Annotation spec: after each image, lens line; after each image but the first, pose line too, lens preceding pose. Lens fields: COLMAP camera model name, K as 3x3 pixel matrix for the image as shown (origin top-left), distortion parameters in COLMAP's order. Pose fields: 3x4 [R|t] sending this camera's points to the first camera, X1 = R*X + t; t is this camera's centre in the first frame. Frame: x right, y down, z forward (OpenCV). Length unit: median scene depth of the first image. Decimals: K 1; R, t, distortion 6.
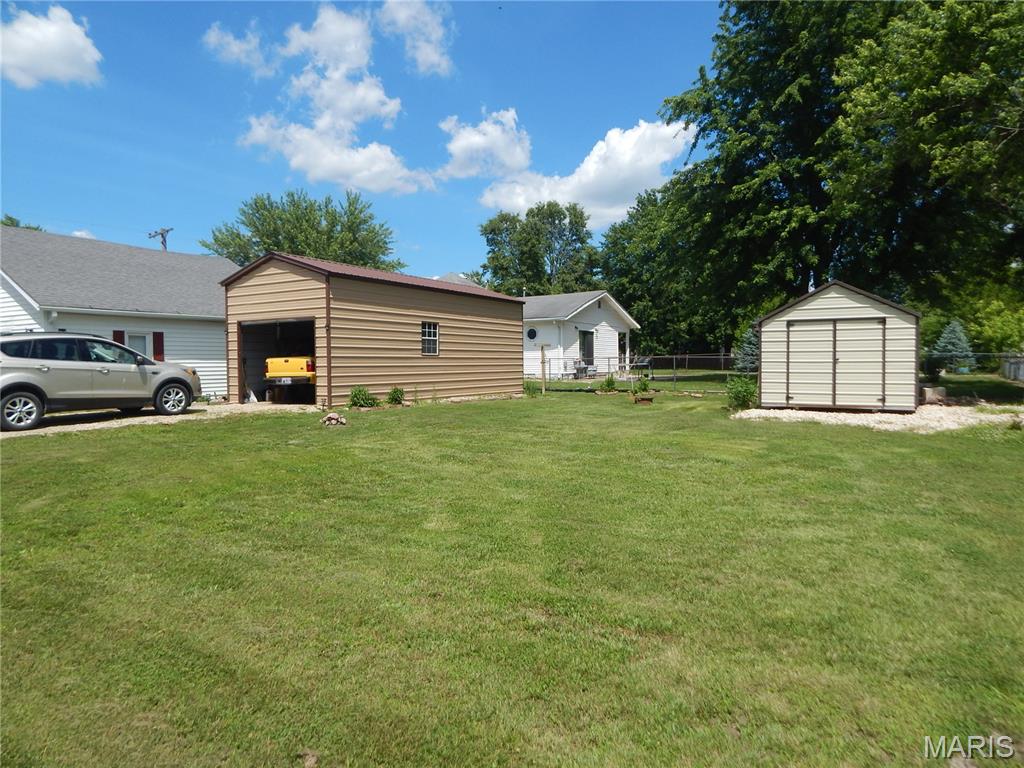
lens RADIAL K [[667.7, 0, 512.0], [0, 667.7, 384.0], [0, 0, 1]] dist [-0.001478, -0.007452]
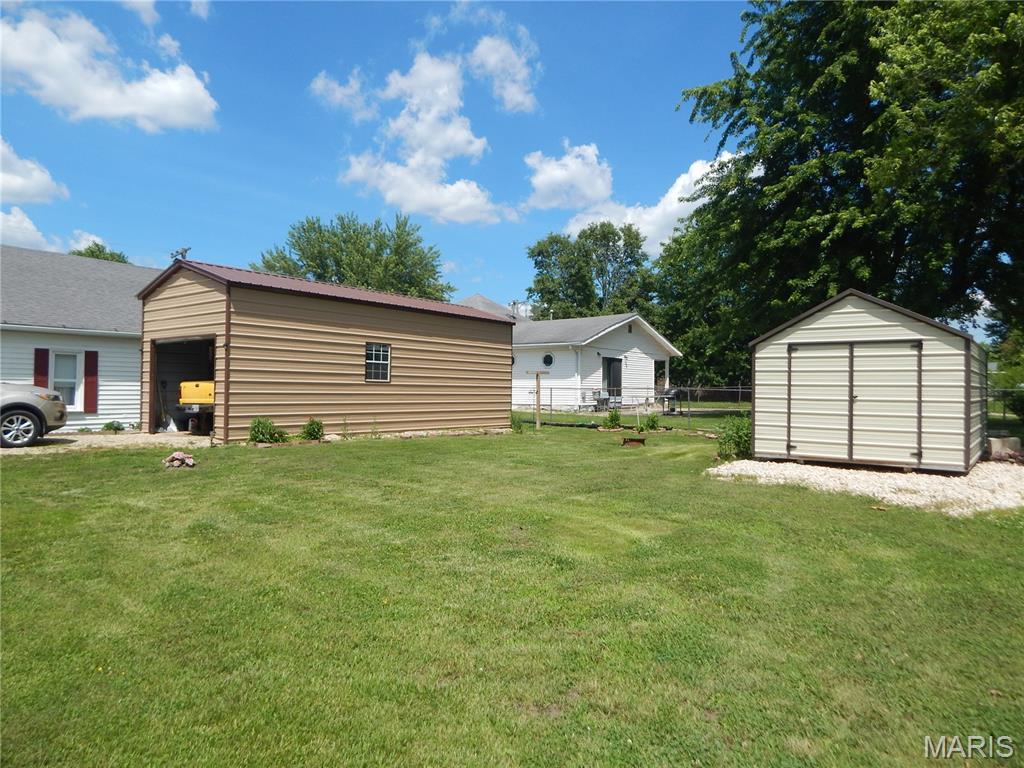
lens RADIAL K [[667.7, 0, 512.0], [0, 667.7, 384.0], [0, 0, 1]] dist [-0.001478, -0.007452]
pose [[0.992497, 0.017600, -0.120996, 0.125683], [-0.022564, 0.998954, -0.039771, -0.008307], [0.120169, 0.042203, 0.991856, 0.142138]]
